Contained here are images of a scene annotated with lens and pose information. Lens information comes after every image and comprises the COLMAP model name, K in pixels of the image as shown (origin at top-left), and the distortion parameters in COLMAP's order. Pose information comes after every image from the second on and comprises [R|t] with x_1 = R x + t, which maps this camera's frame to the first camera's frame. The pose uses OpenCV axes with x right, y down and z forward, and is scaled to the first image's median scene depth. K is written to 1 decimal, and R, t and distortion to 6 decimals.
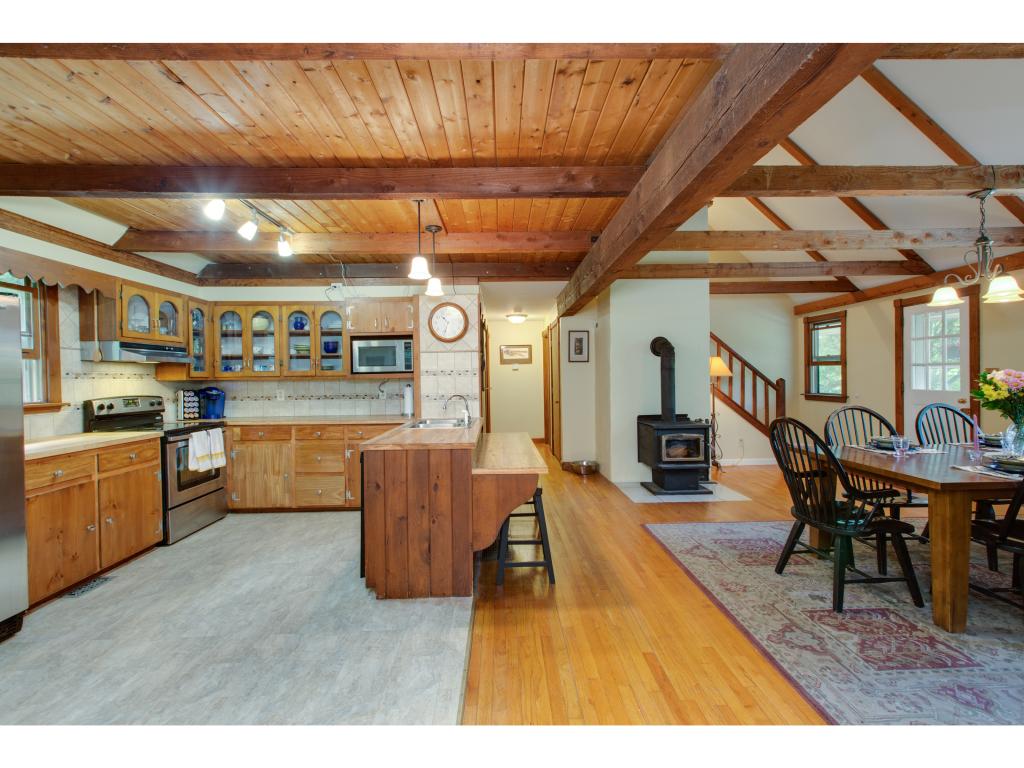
lens RADIAL K [[458.8, 0, 507.7], [0, 458.8, 381.2], [0, 0, 1]] dist [0.000243, -0.000653]
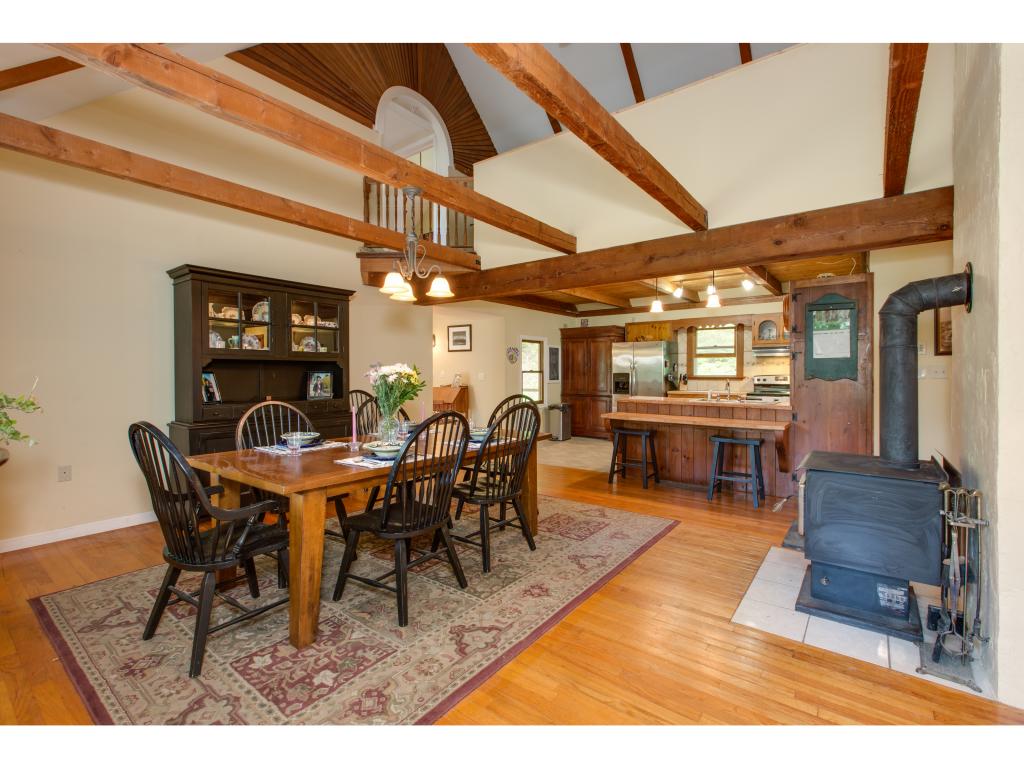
lens RADIAL K [[458.8, 0, 507.7], [0, 458.8, 381.2], [0, 0, 1]] dist [0.000243, -0.000653]
pose [[-0.632391, 0.033375, -0.773930, 1.172290], [0.002594, 0.999157, 0.040968, -0.020382], [0.774645, 0.023900, -0.631945, 1.241001]]
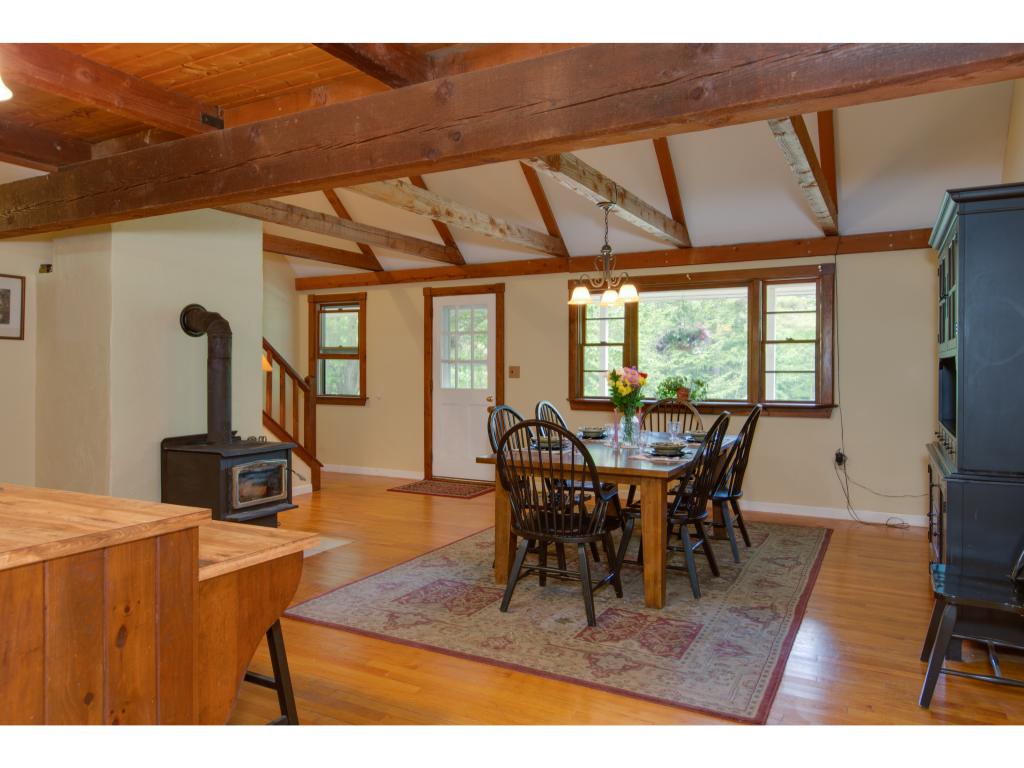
lens RADIAL K [[699.3, 0, 514.4], [0, 699.3, 368.4], [0, 0, 1]] dist [0.002209, -0.000838]
pose [[0.489236, 0.015476, 0.872014, -0.344859], [-0.000235, 0.999845, -0.017613, 0.004446], [-0.872151, 0.008412, 0.489164, 0.256563]]
